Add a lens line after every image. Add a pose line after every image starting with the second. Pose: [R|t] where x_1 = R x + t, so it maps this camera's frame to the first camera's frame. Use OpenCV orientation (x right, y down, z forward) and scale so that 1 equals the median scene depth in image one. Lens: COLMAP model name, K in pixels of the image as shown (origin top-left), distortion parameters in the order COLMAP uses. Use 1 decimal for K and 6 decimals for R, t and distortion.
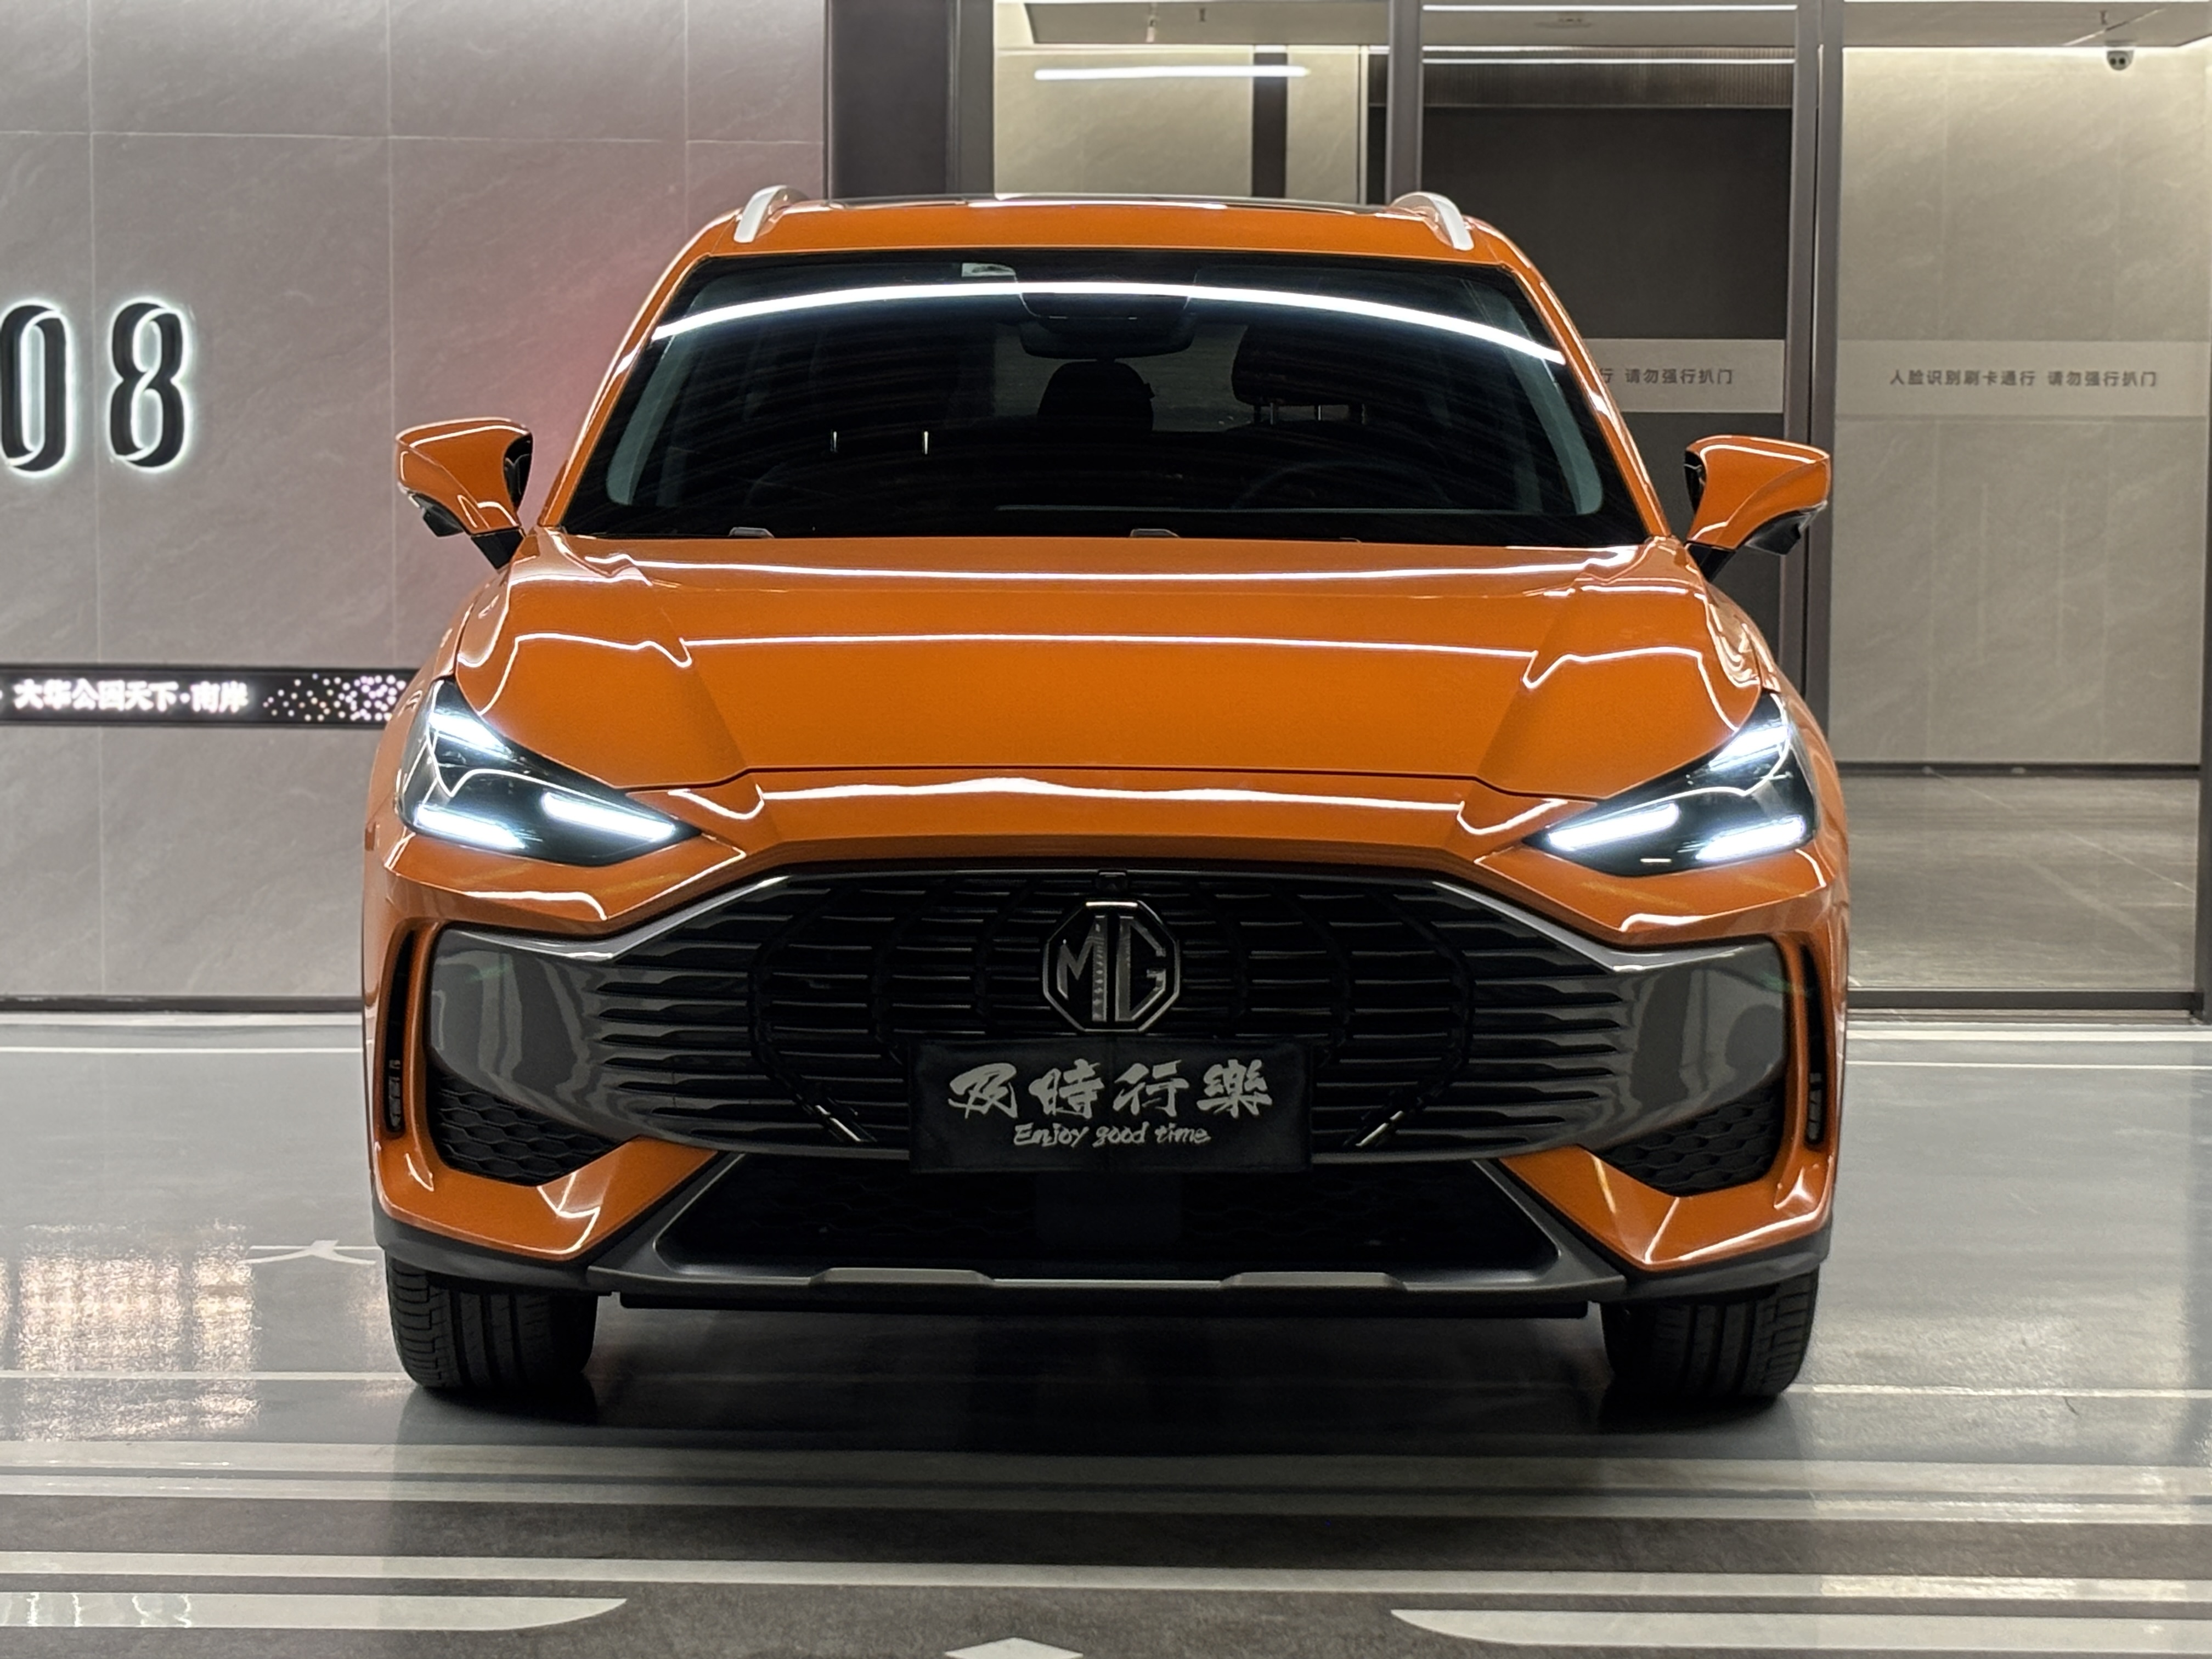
lens RADIAL K [[5048.4, 0, 1136.5], [0, 5048.4, 835.5], [0, 0, 1]] dist [0.063167, 0.033151]
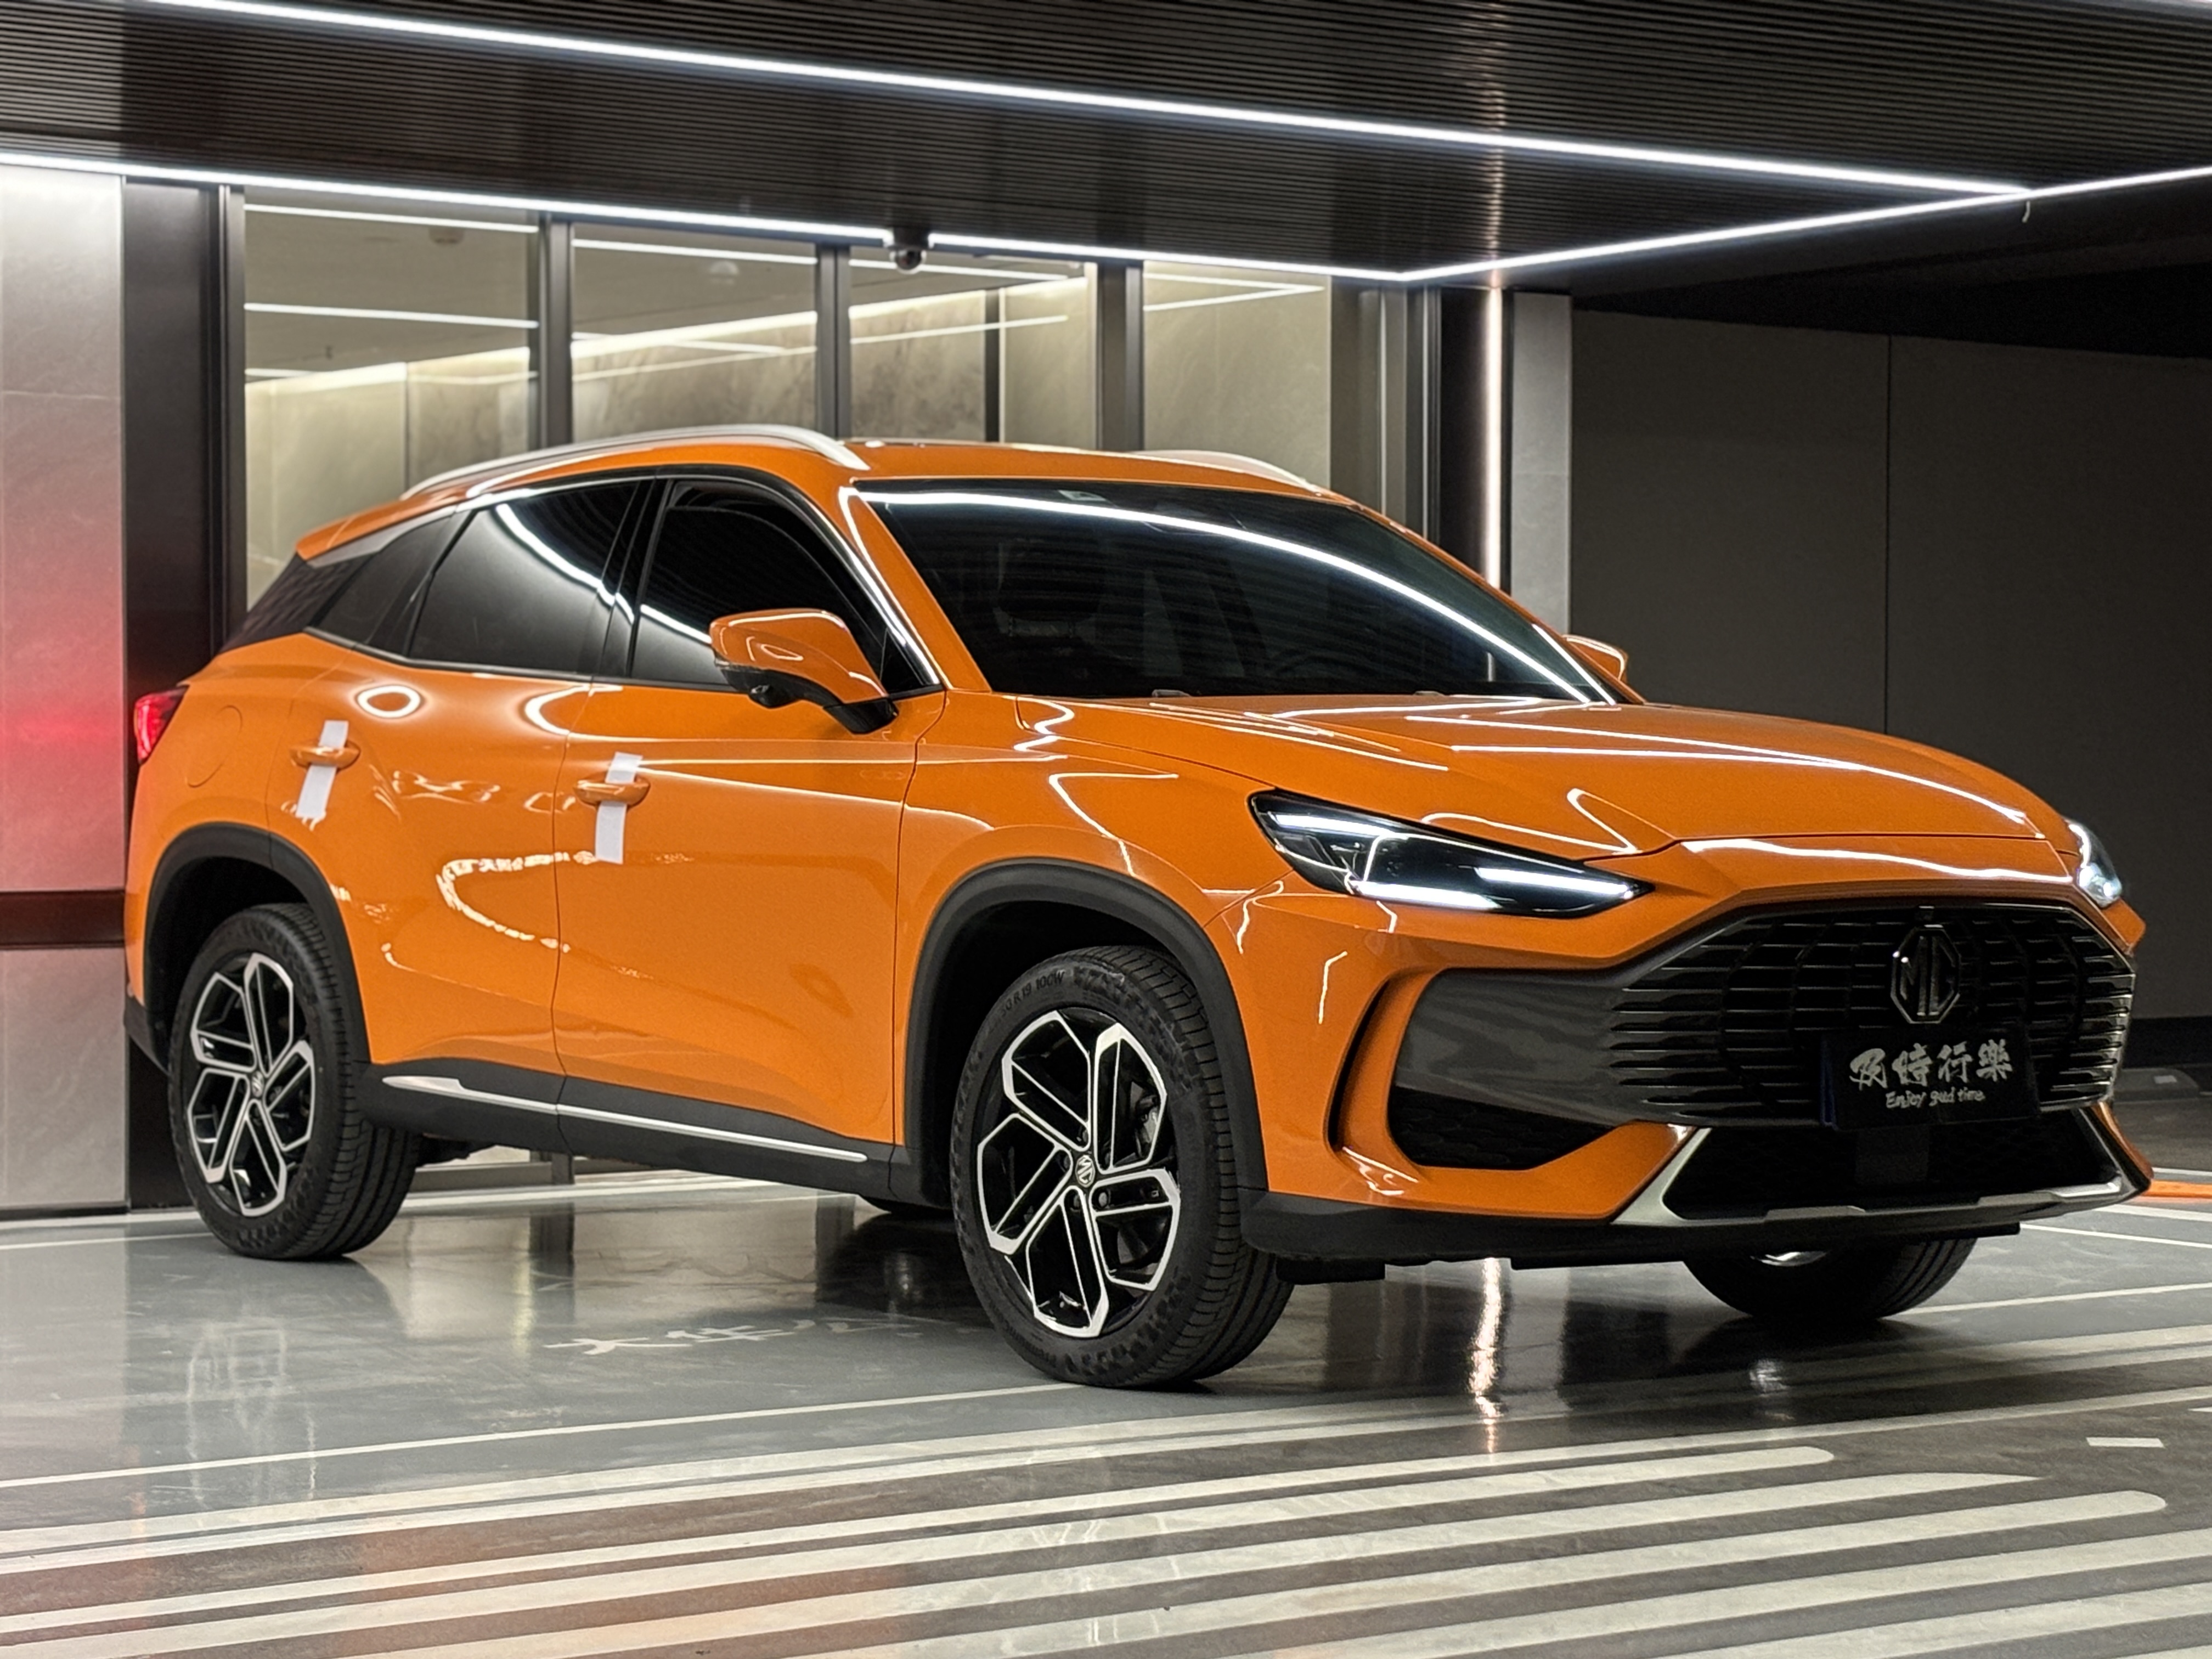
lens RADIAL K [[5098.4, 0, 1106.0], [0, 5098.4, 829.5], [0, 0, 1]] dist [0.118442, -0.470278]
pose [[0.786420, -0.012419, 0.617568, -1.047899], [0.058767, 0.996767, -0.054790, 0.049569], [-0.614891, 0.079380, 0.784607, 0.034818]]
